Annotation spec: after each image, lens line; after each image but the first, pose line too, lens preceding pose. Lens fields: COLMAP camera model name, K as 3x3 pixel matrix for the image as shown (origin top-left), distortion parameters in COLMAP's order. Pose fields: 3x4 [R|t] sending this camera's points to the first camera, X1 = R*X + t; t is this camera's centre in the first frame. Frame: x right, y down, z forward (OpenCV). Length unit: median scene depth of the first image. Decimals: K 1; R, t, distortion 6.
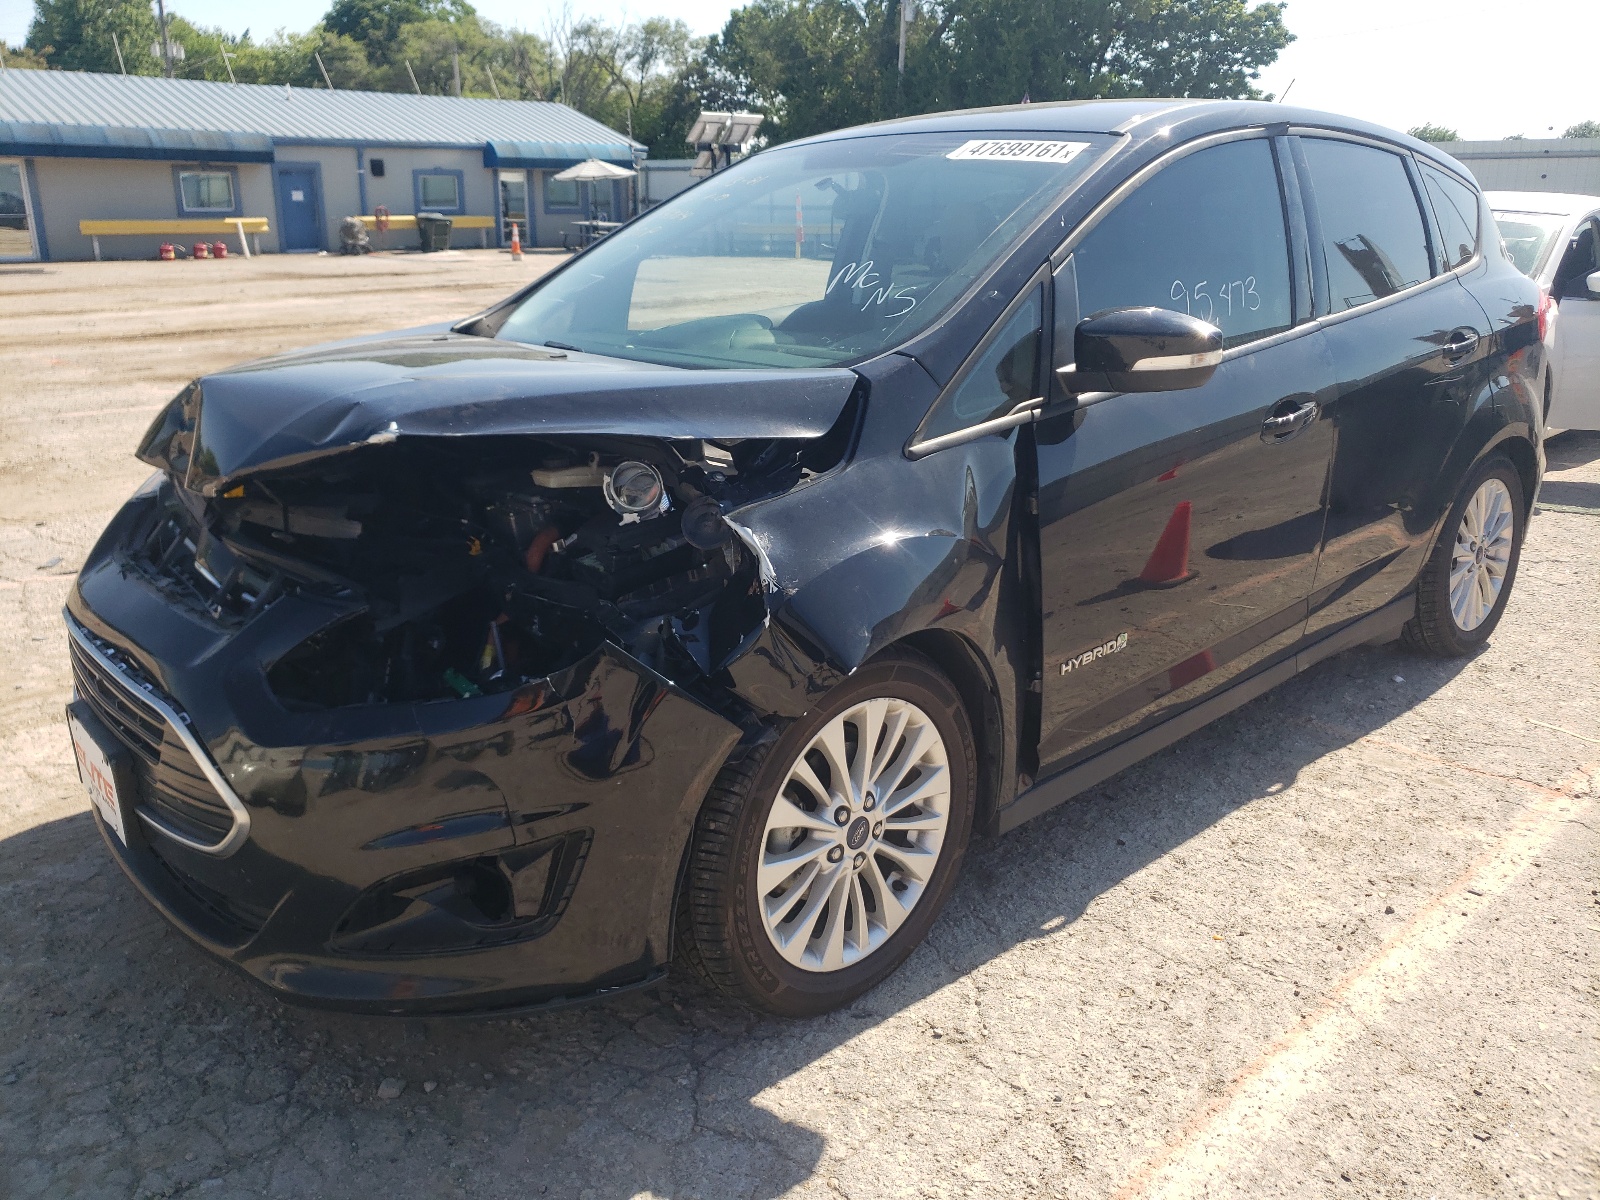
lens RADIAL K [[1211.7, 0, 799.4], [0, 1211.7, 676.8], [0, 0, 1]] dist [-0.012112, 0.057299]
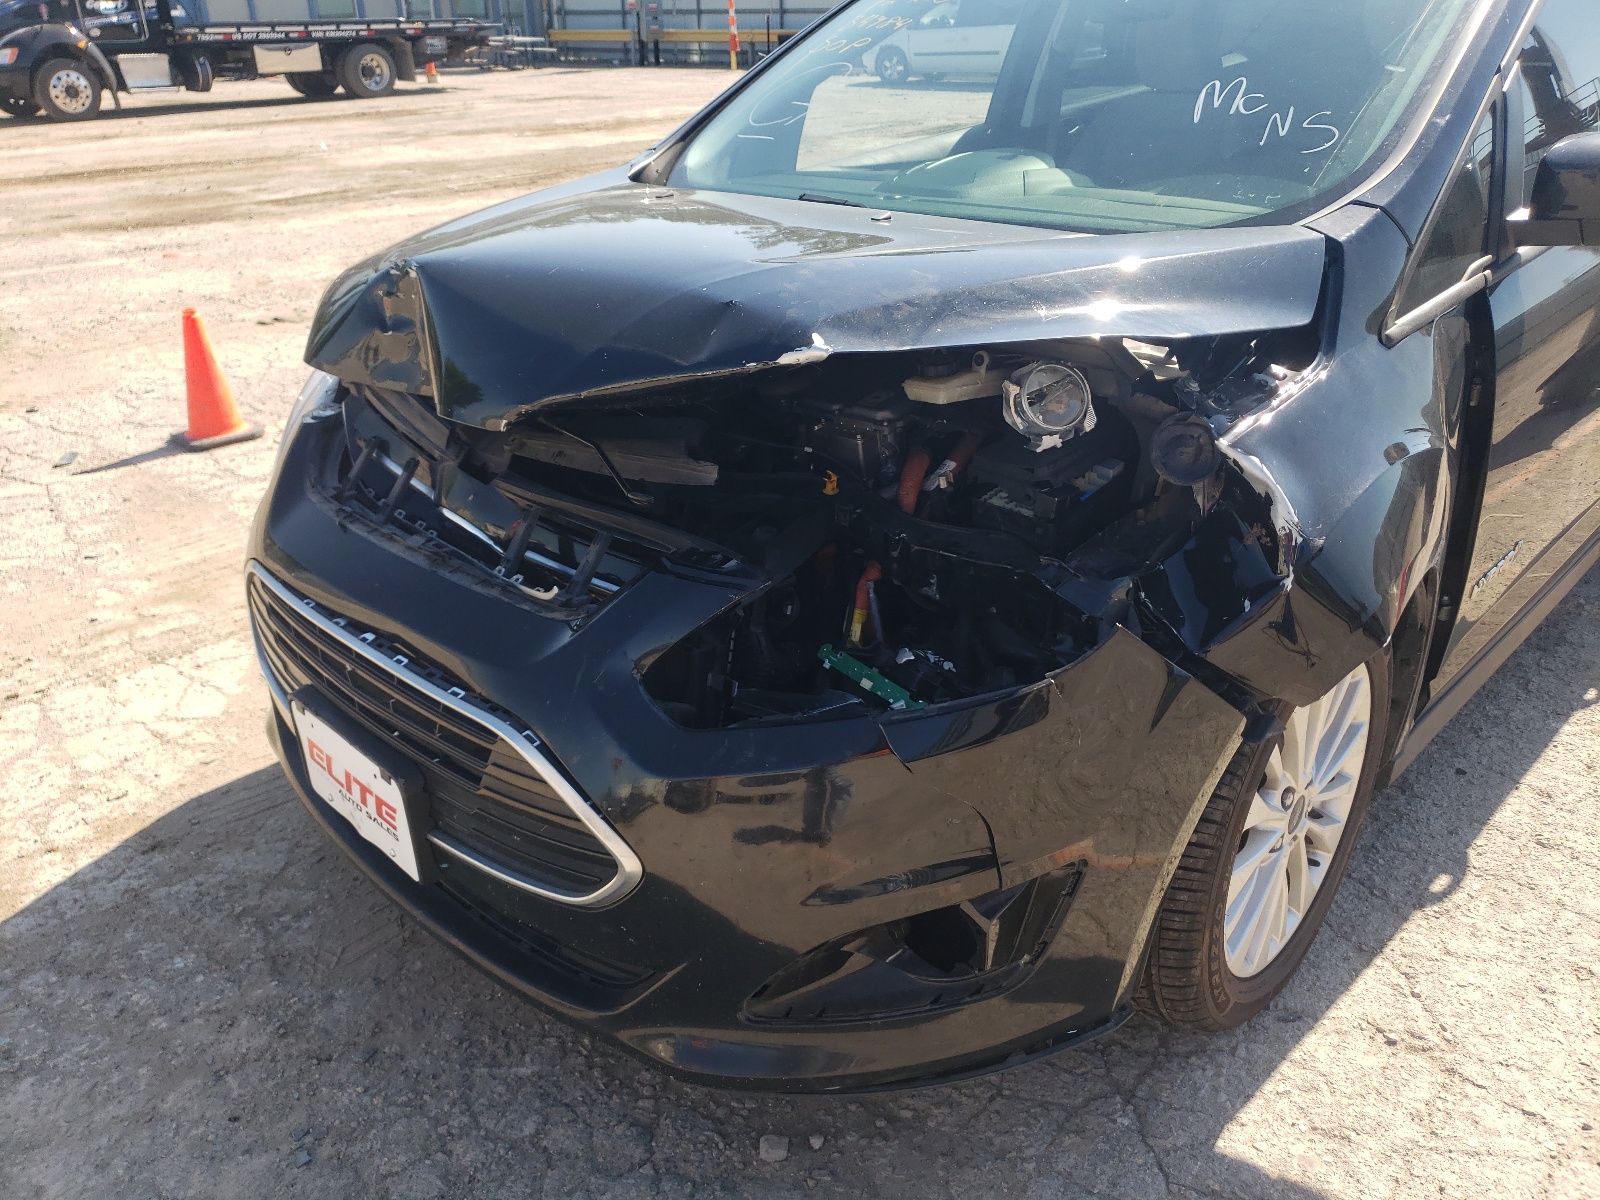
lens RADIAL K [[1181.1, 0, 800.7], [0, 1181.1, 691.7], [0, 0, 1]] dist [0.003435, 0.027147]
pose [[0.997920, -0.045645, 0.045526, -0.314479], [0.038427, 0.988172, 0.148457, -0.084411], [-0.051764, -0.146399, 0.987870, 0.221054]]
